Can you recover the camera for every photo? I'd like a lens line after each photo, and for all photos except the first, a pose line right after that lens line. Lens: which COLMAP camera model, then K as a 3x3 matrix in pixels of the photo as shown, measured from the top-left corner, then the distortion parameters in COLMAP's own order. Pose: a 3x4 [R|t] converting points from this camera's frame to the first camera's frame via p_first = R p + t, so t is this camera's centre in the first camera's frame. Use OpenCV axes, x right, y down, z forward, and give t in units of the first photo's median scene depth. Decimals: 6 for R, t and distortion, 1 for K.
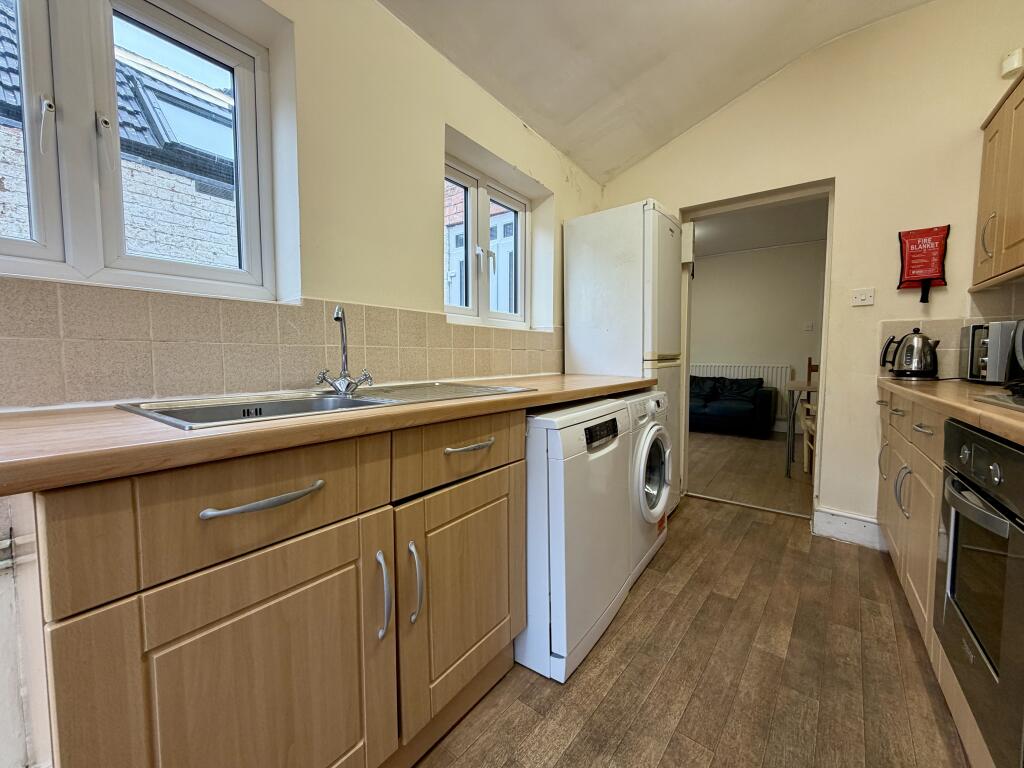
lens RADIAL K [[410.8, 0, 515.1], [0, 410.8, 382.9], [0, 0, 1]] dist [-0.001025, 0.000661]
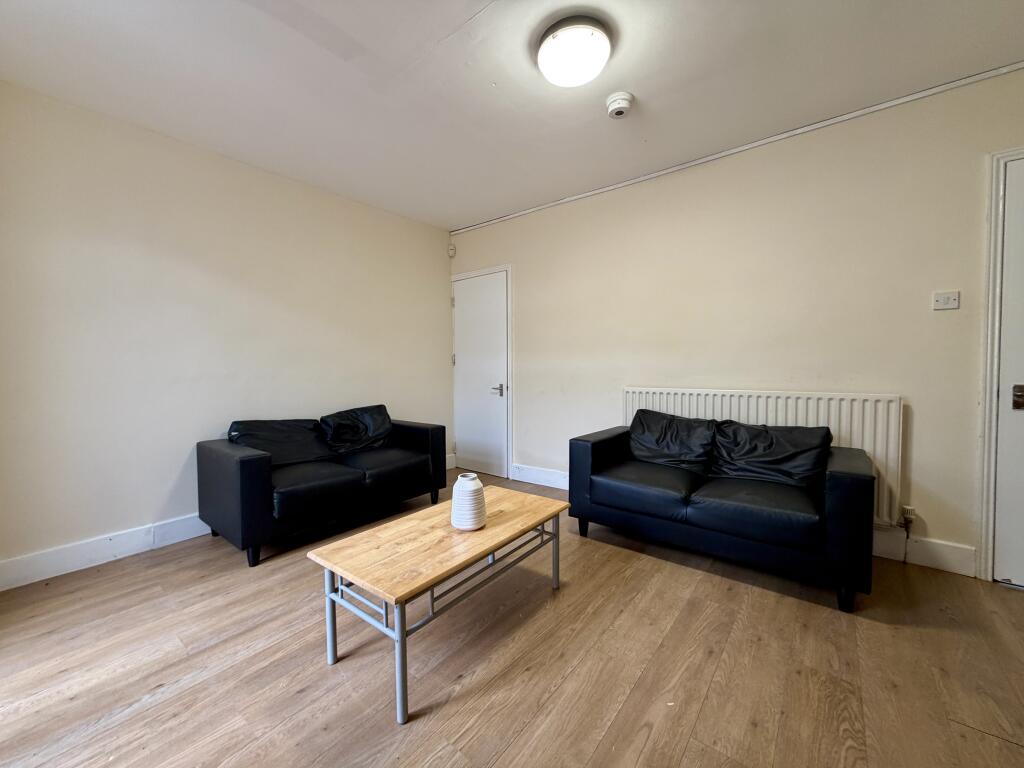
lens RADIAL K [[410.8, 0, 513.1], [0, 410.8, 383.6], [0, 0, 1]] dist [-0.001025, 0.000661]
pose [[0.999349, -0.002372, -0.035987, 0.294272], [0.001544, 0.999734, -0.023010, -0.045852], [0.036032, 0.022939, 0.999087, 0.563893]]
